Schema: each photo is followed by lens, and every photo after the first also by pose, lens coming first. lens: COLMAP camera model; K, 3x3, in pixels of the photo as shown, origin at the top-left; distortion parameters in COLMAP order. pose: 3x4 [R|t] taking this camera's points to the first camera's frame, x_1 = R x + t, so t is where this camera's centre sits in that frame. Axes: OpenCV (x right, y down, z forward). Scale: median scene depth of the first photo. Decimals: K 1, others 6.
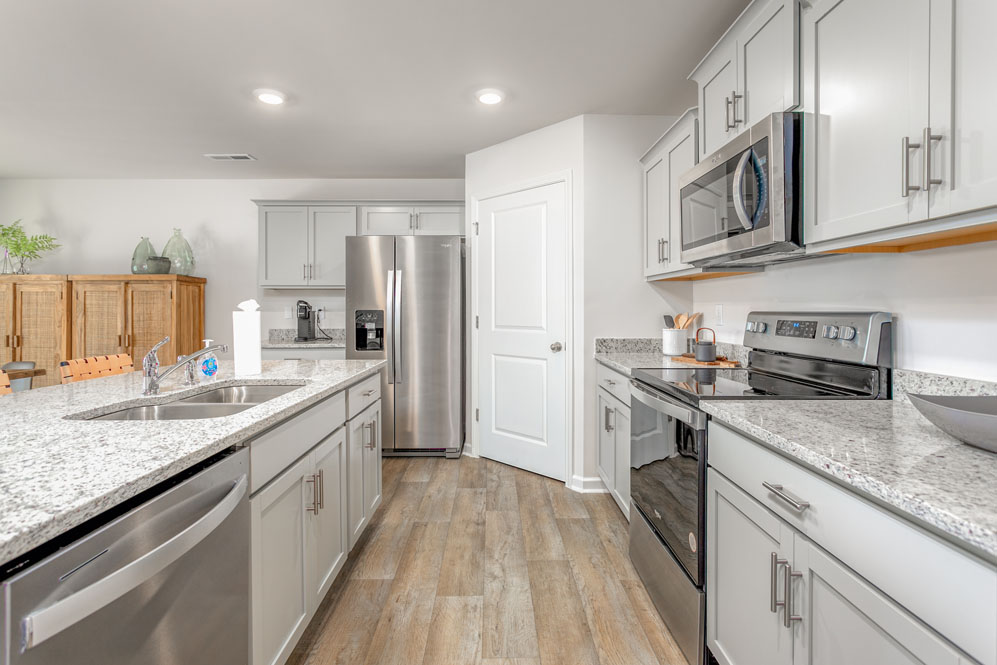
lens RADIAL K [[481.8, 0, 502.8], [0, 481.8, 310.8], [0, 0, 1]] dist [0.001946, 0.000638]
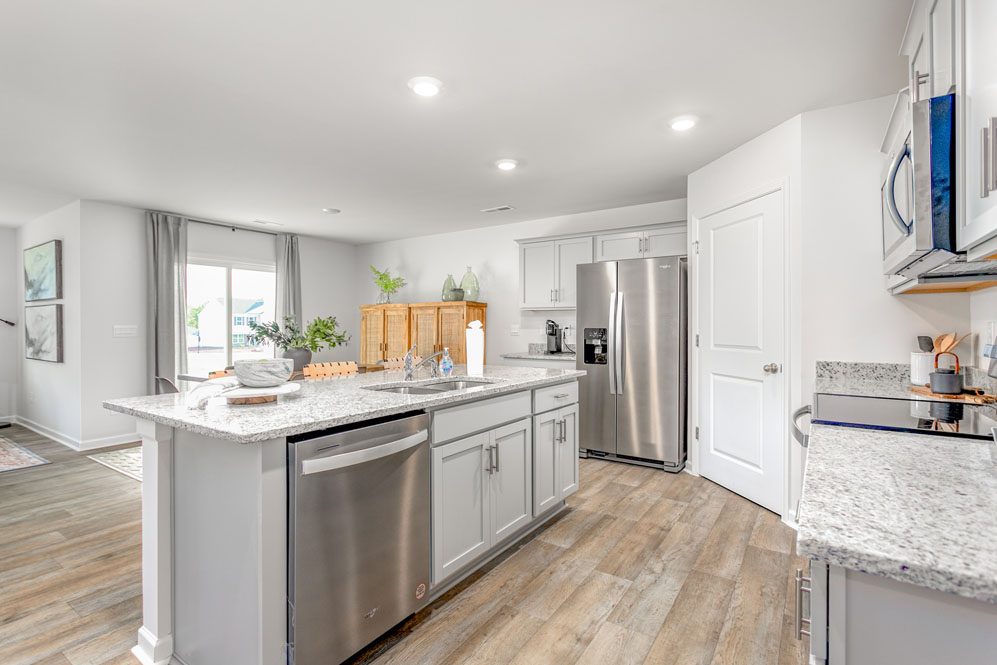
lens RADIAL K [[481.8, 0, 496.0], [0, 481.8, 326.1], [0, 0, 1]] dist [0.001946, 0.000638]
pose [[0.817963, 0.001538, -0.575269, 0.208126], [-0.004372, 0.999984, -0.003543, -0.001053], [0.575254, 0.005413, 0.817957, -0.067700]]
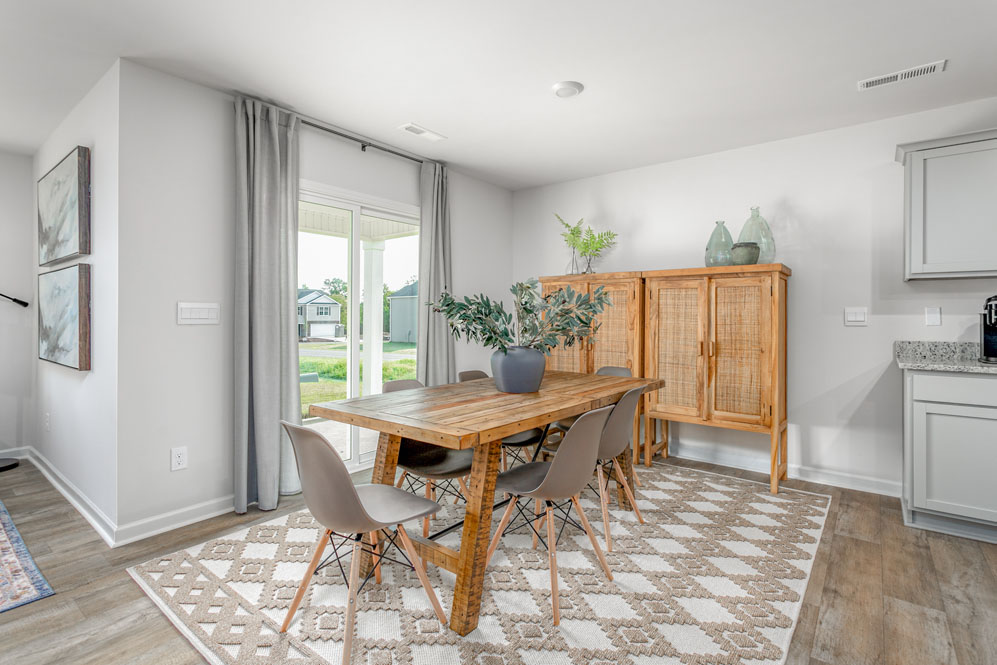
lens RADIAL K [[481.8, 0, 495.1], [0, 481.8, 314.1], [0, 0, 1]] dist [0.001946, 0.000638]
pose [[0.774931, 0.002654, -0.632040, -0.681975], [-0.009296, 0.999931, -0.007198, 0.016034], [0.631977, 0.011453, 0.774903, 0.178691]]
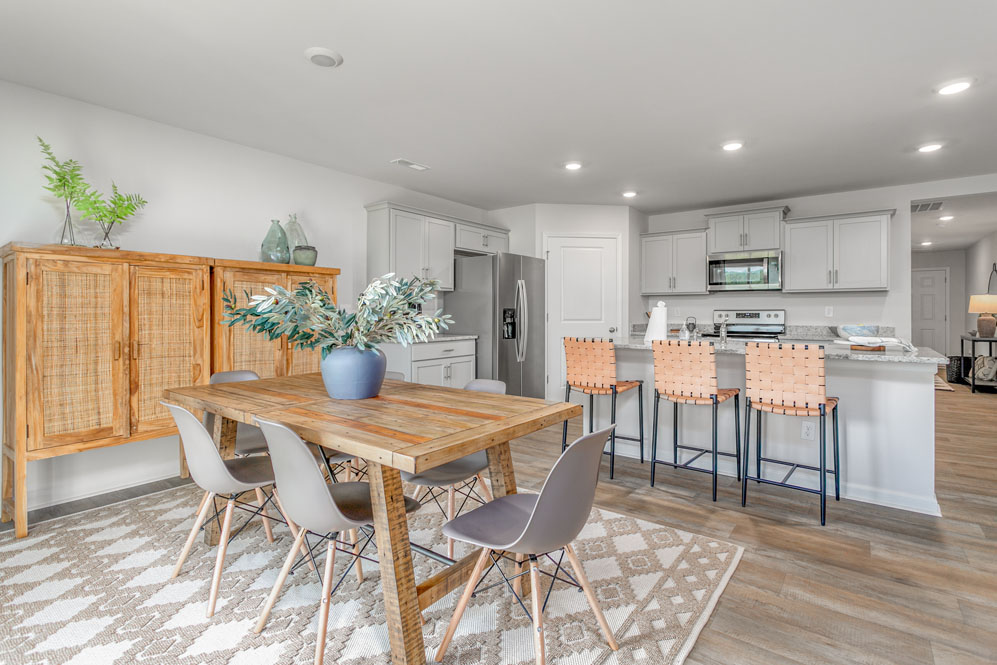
lens RADIAL K [[481.8, 0, 515.1], [0, 481.8, 312.0], [0, 0, 1]] dist [0.001946, 0.000638]
pose [[0.603585, 0.004689, 0.797285, -1.514302], [0.003657, 0.999956, -0.008650, 0.022543], [-0.797291, 0.008137, 0.603541, 0.203541]]
